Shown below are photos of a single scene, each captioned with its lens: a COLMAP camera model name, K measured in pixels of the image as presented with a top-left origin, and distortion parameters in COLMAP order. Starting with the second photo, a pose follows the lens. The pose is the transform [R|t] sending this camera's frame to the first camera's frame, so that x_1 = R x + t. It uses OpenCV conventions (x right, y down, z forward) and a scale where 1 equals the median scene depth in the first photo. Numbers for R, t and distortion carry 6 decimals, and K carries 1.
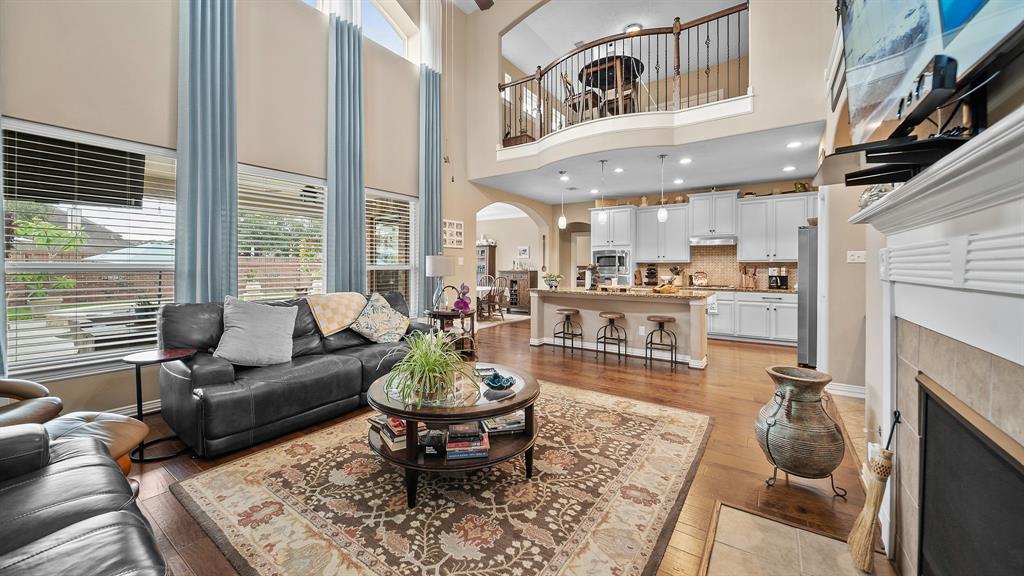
lens RADIAL K [[379.2, 0, 490.1], [0, 379.2, 271.5], [0, 0, 1]] dist [0.003220, -0.000043]
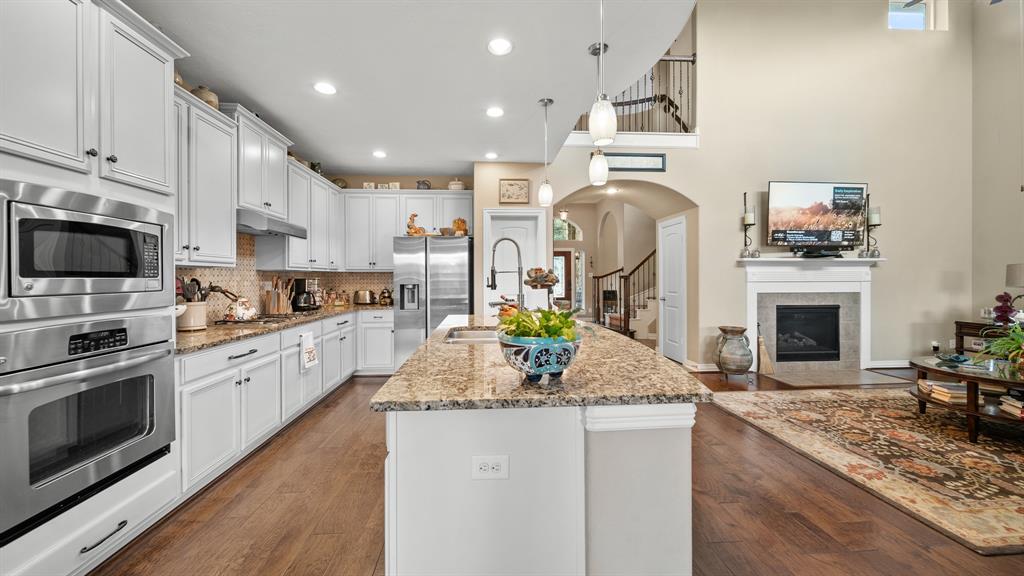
lens RADIAL K [[370.2, 0, 514.4], [0, 370.2, 279.7], [0, 0, 1]] dist [0.001409, -0.001363]
pose [[-0.657669, -0.005918, 0.753283, 0.021282], [0.007181, 0.999874, 0.014125, -0.015782], [-0.753272, 0.014699, -0.657544, 1.144092]]
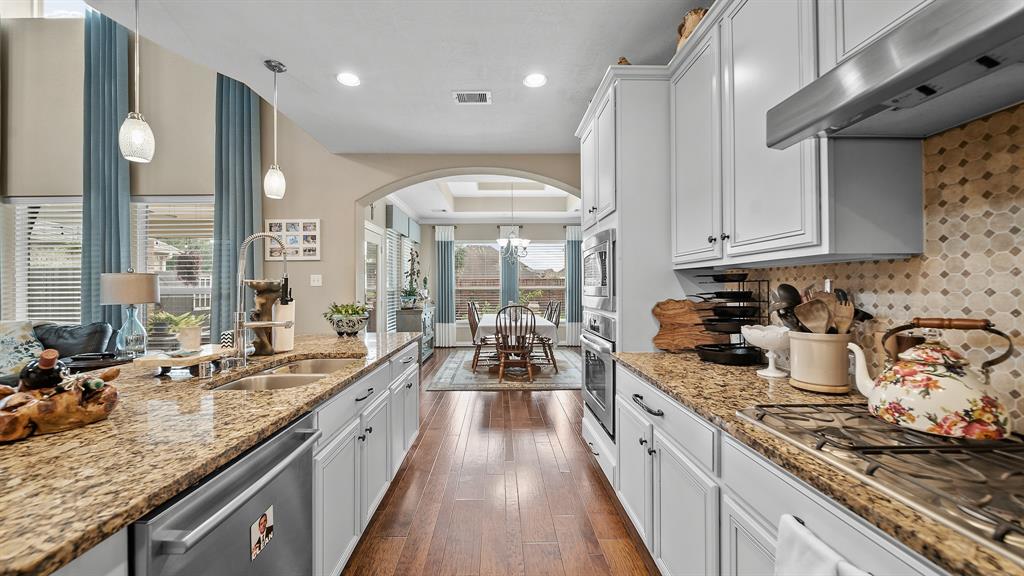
lens RADIAL K [[370.2, 0, 513.3], [0, 370.2, 290.0], [0, 0, 1]] dist [0.001409, -0.001363]
pose [[0.610751, 0.001797, -0.791821, 0.621583], [-0.001228, 0.999998, 0.001323, -0.012258], [0.791822, 0.000164, 0.610752, 0.879731]]
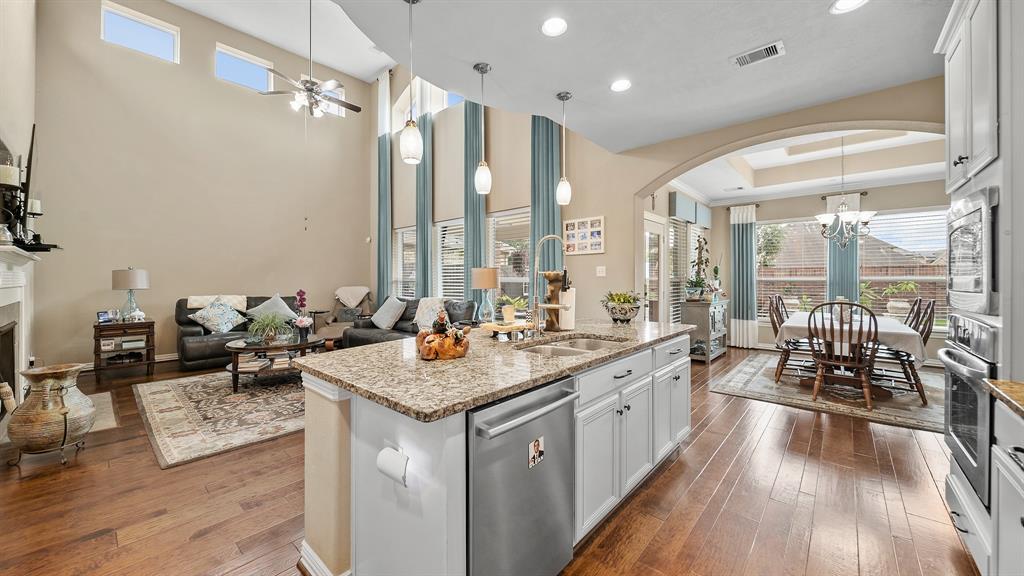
lens RADIAL K [[379.2, 0, 508.2], [0, 379.2, 291.8], [0, 0, 1]] dist [0.003220, -0.000043]
pose [[-0.095433, 0.033627, -0.994868, 0.651514], [-0.005976, 0.999392, 0.034353, -0.012277], [0.995418, 0.009224, -0.095174, 0.893511]]
